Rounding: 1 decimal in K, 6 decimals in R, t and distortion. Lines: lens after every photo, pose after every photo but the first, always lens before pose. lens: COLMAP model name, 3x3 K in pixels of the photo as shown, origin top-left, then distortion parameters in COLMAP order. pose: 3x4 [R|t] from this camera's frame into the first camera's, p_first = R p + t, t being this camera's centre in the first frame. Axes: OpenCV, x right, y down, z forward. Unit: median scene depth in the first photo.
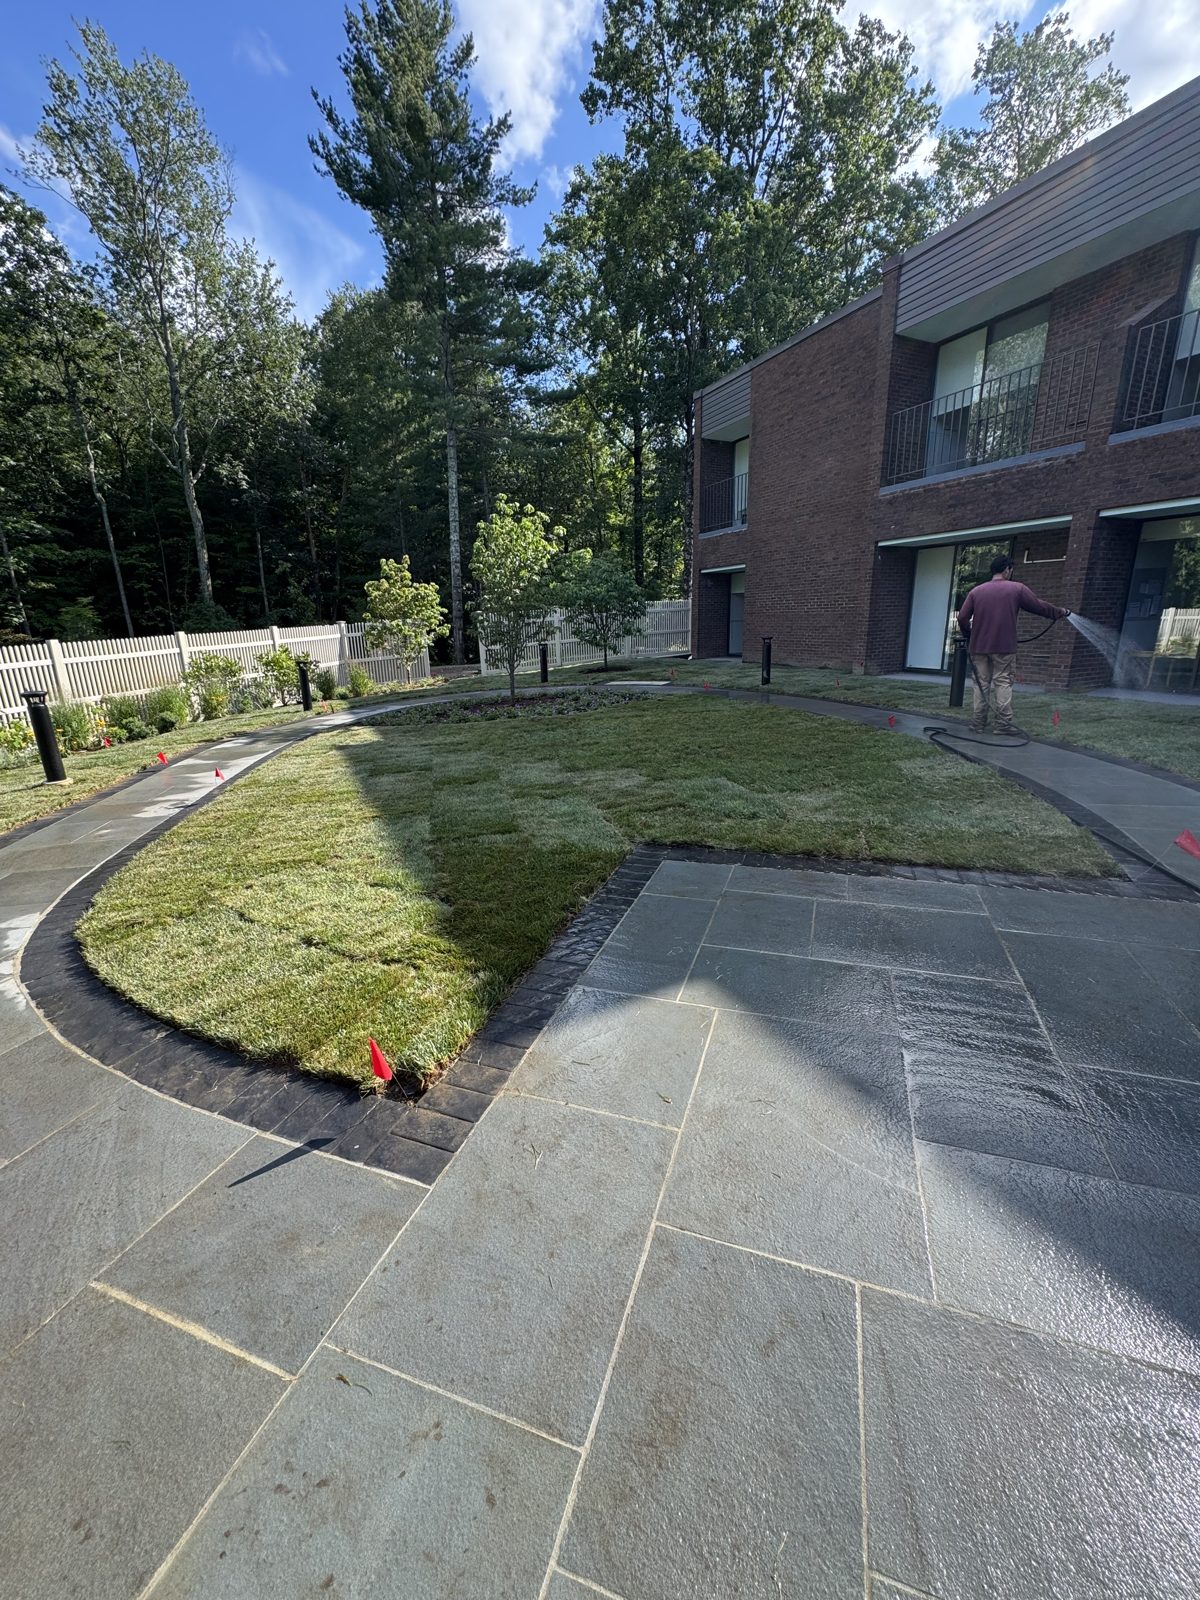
lens RADIAL K [[641.0, 0, 605.4], [0, 641.0, 797.3], [0, 0, 1]] dist [-0.001134, 0.000359]
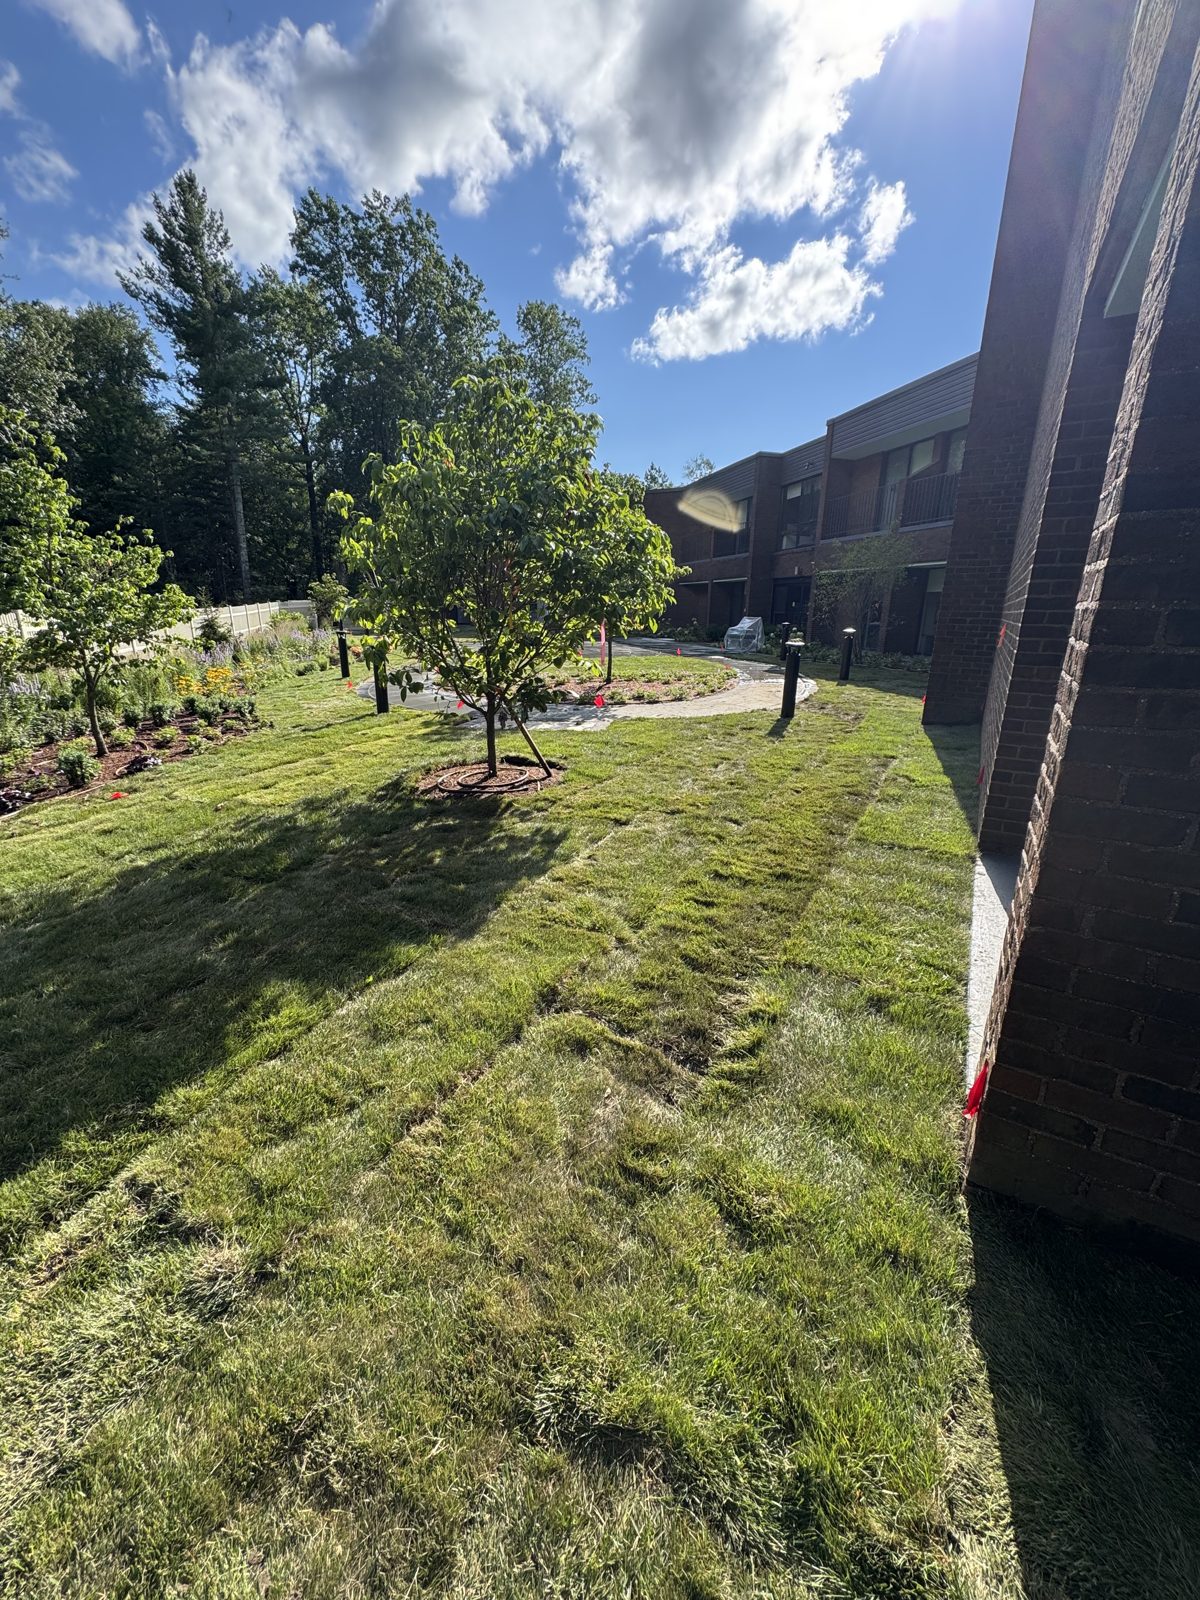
lens RADIAL K [[641.0, 0, 605.4], [0, 641.0, 797.3], [0, 0, 1]] dist [-0.001134, 0.000359]
pose [[0.825454, -0.127471, 0.549889, -0.743397], [0.119719, 0.991541, 0.050138, 0.351406], [-0.551628, 0.024446, 0.833732, -1.201016]]
